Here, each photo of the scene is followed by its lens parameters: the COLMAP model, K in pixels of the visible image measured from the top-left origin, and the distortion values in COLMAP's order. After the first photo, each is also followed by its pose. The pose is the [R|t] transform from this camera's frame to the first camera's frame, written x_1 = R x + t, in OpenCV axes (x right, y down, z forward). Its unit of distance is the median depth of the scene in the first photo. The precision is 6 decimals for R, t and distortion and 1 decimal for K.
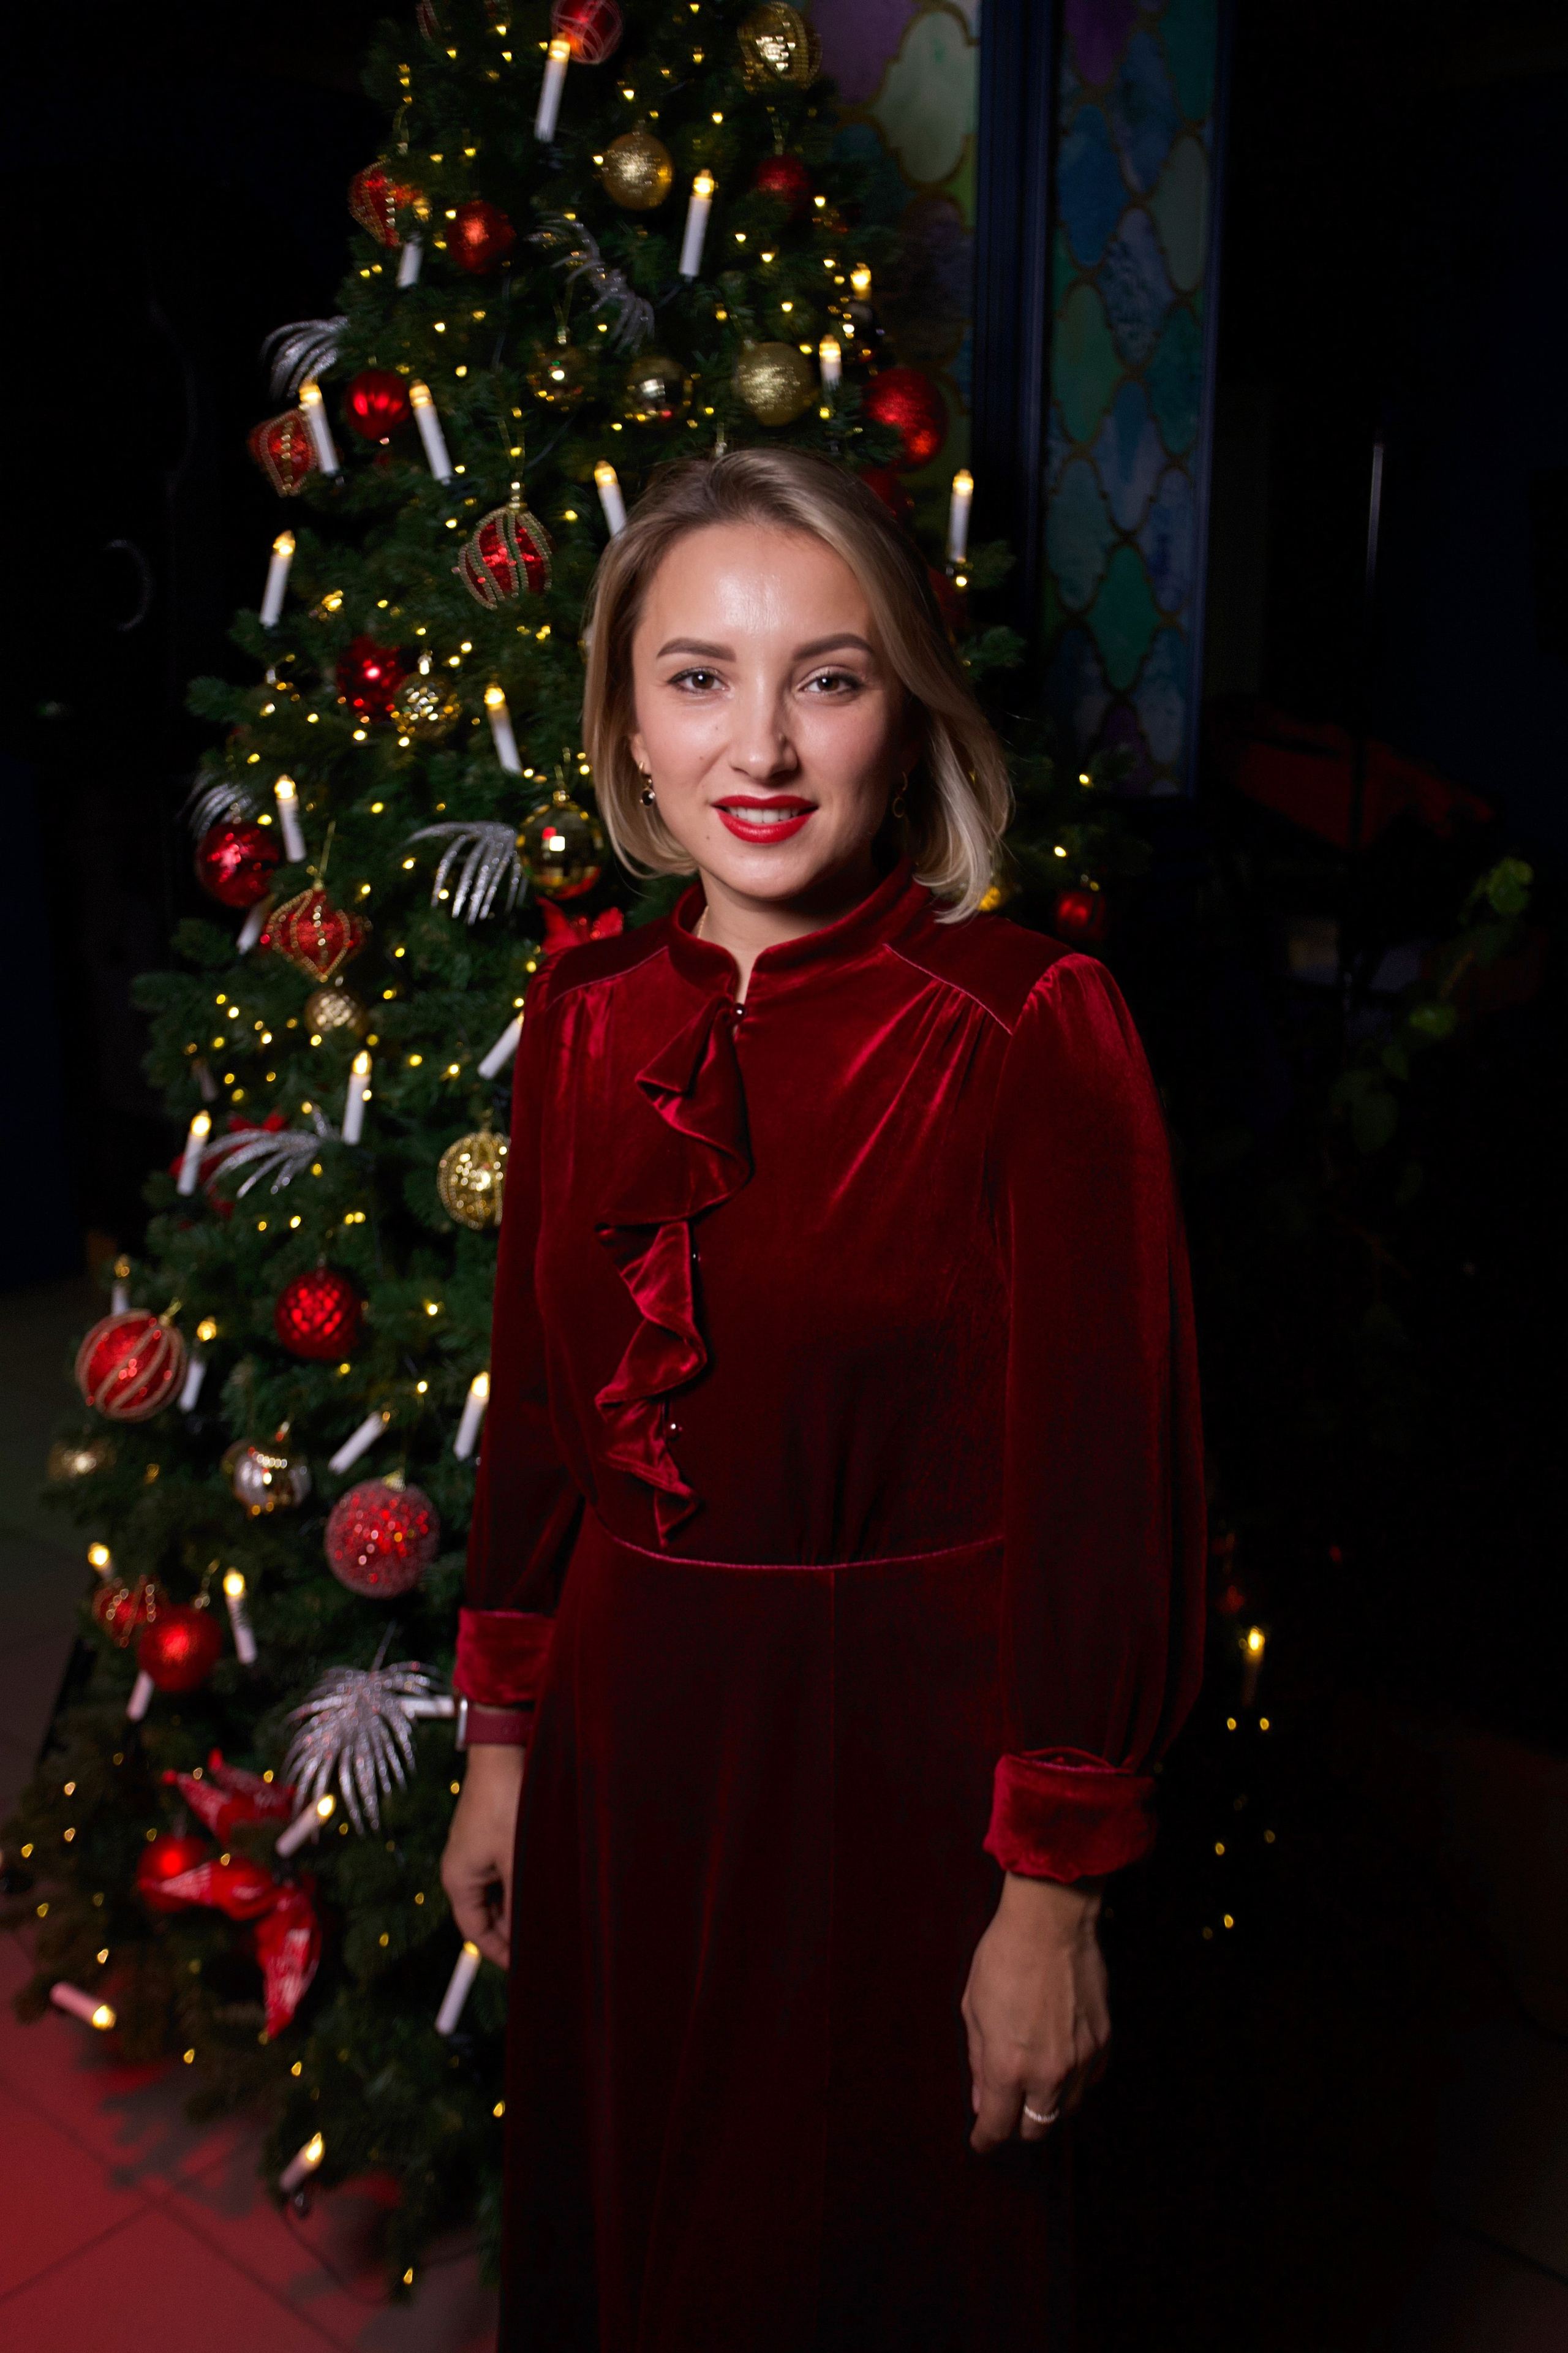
lens RADIAL K [[2200.6, 0, 787.4], [0, 2200.6, 1159.5], [0, 0, 1]] dist [-0.003514, 0.087545]
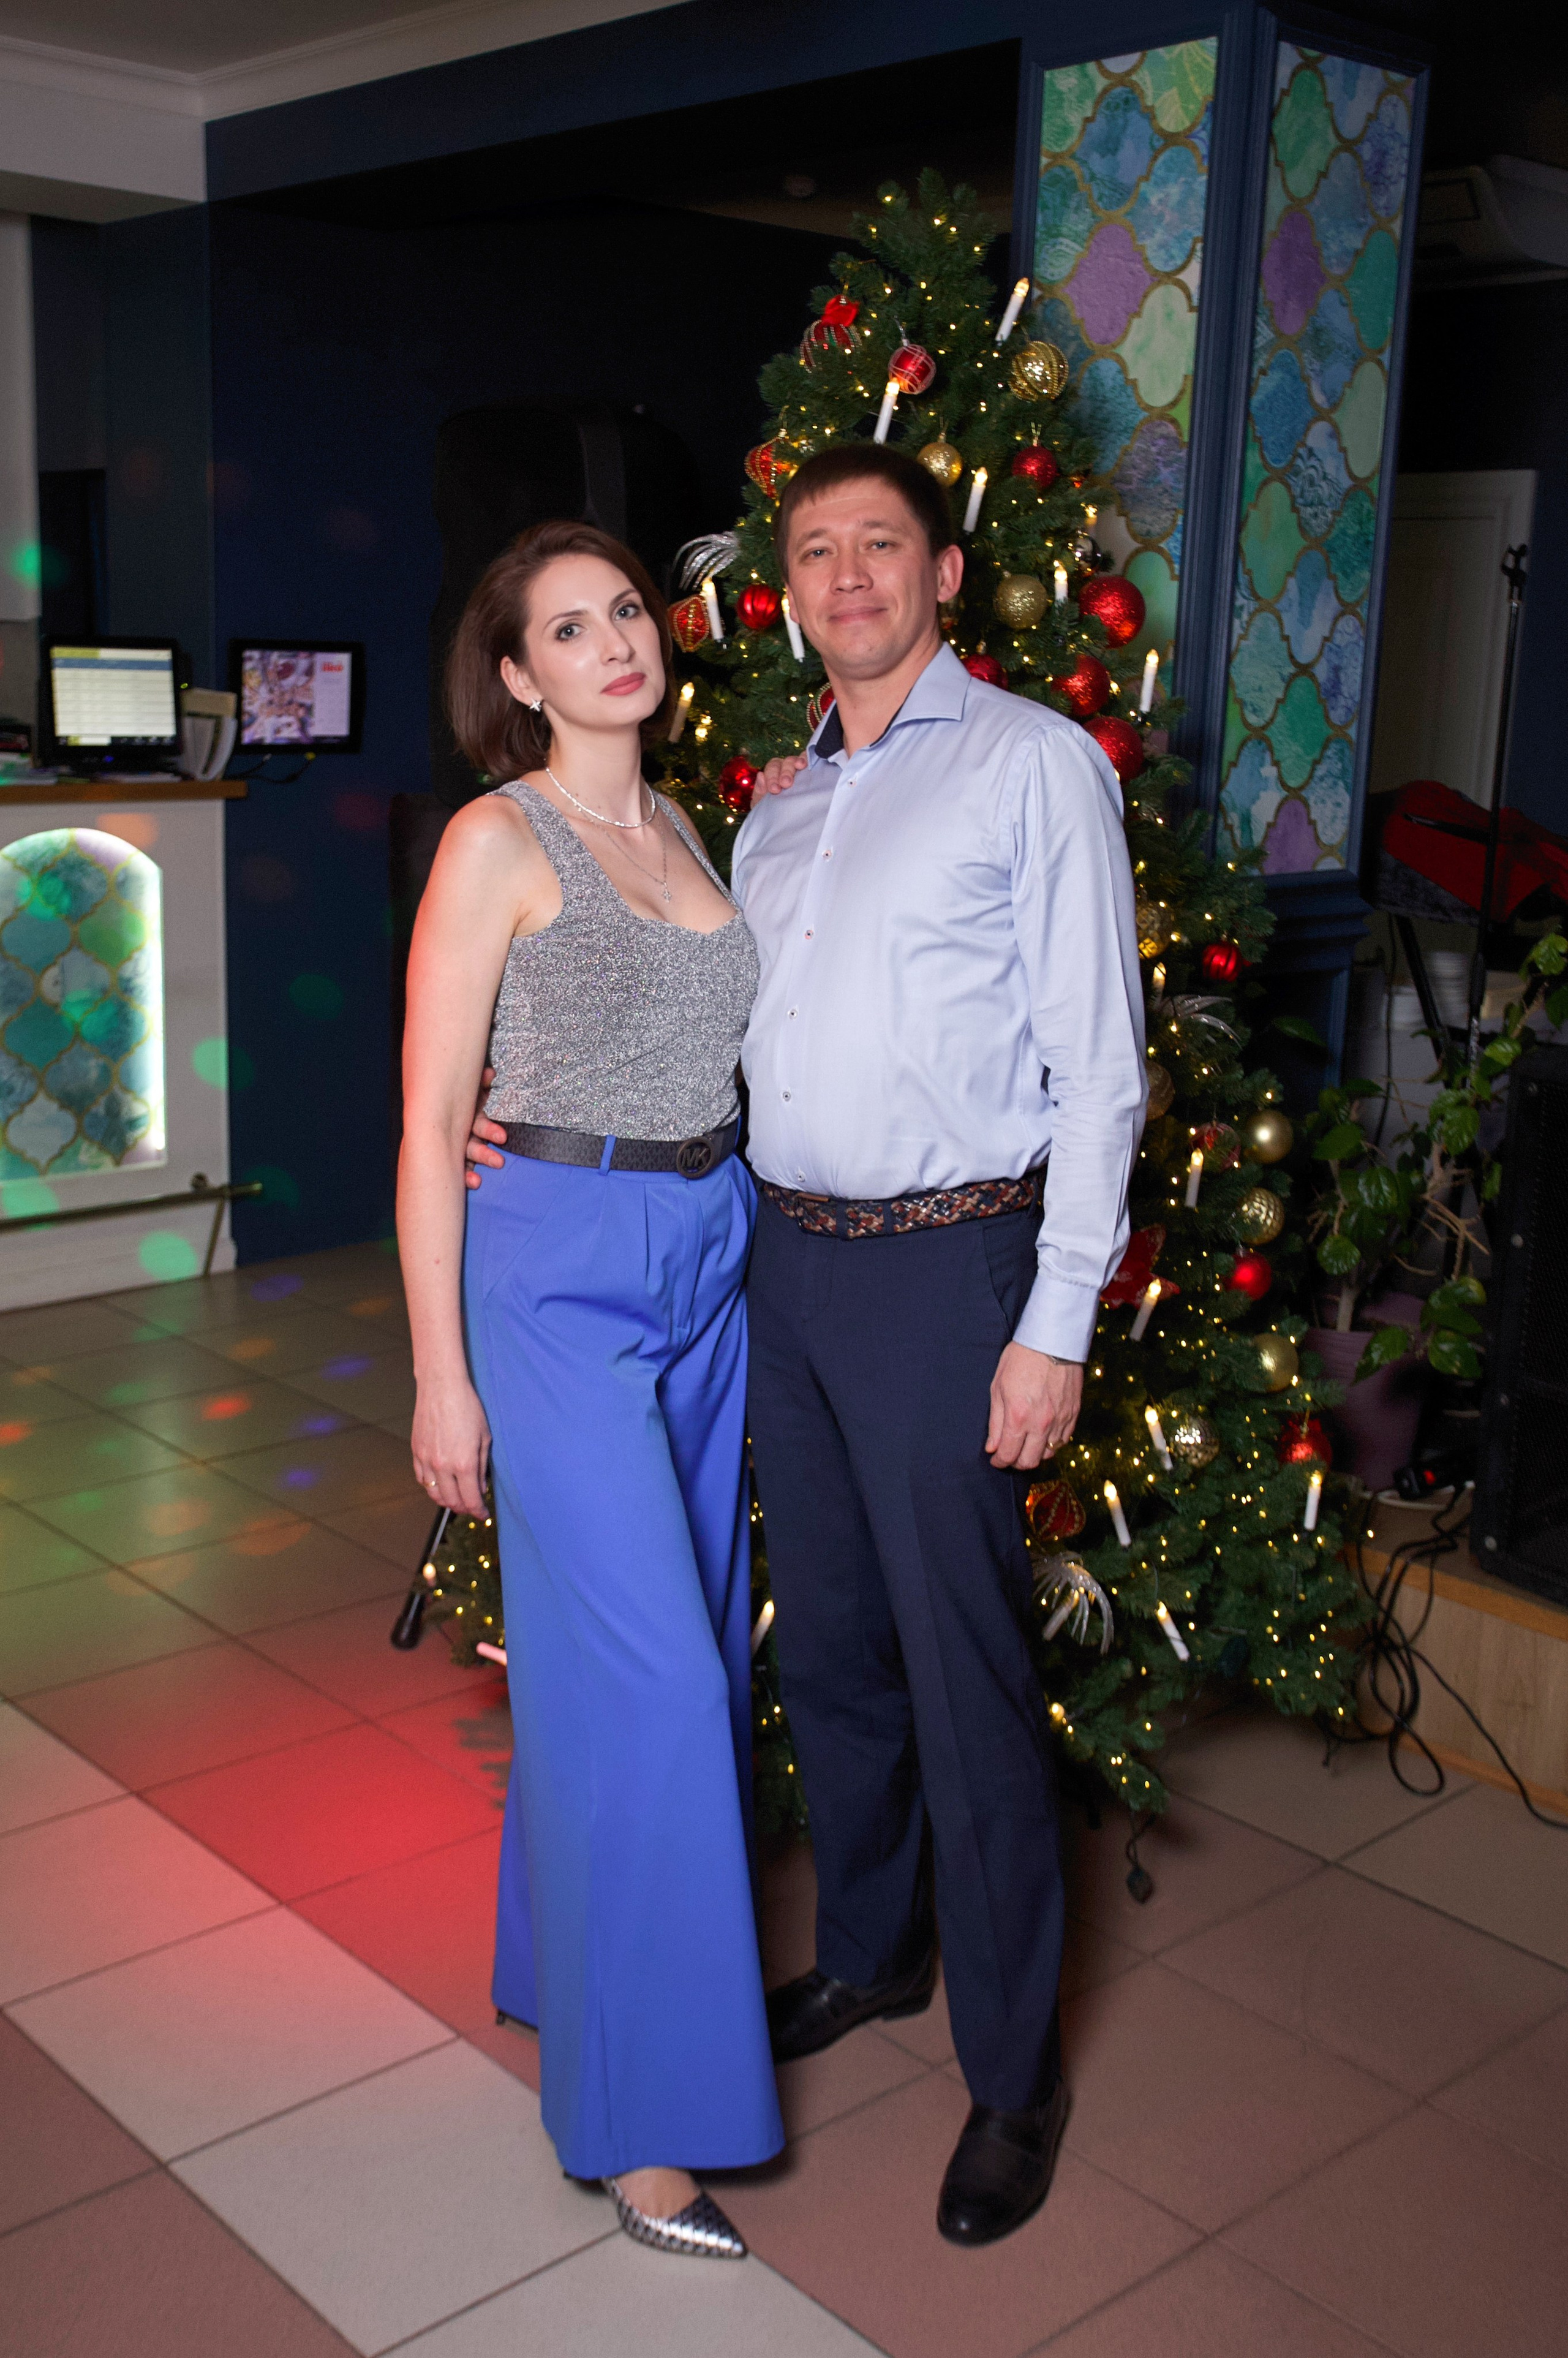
lens RADIAL K [[2491.7, 0, 725.5], [0, 2491.7, 1175.9], [0, 0, 1]] dist [0.000589, 0.096926]
pose [[0.989972, 0.057059, -0.129230, 0.036108], [-0.059239, 0.998158, -0.013085, 0.071491], [0.128246, 0.020609, 0.991528, -0.672931]]
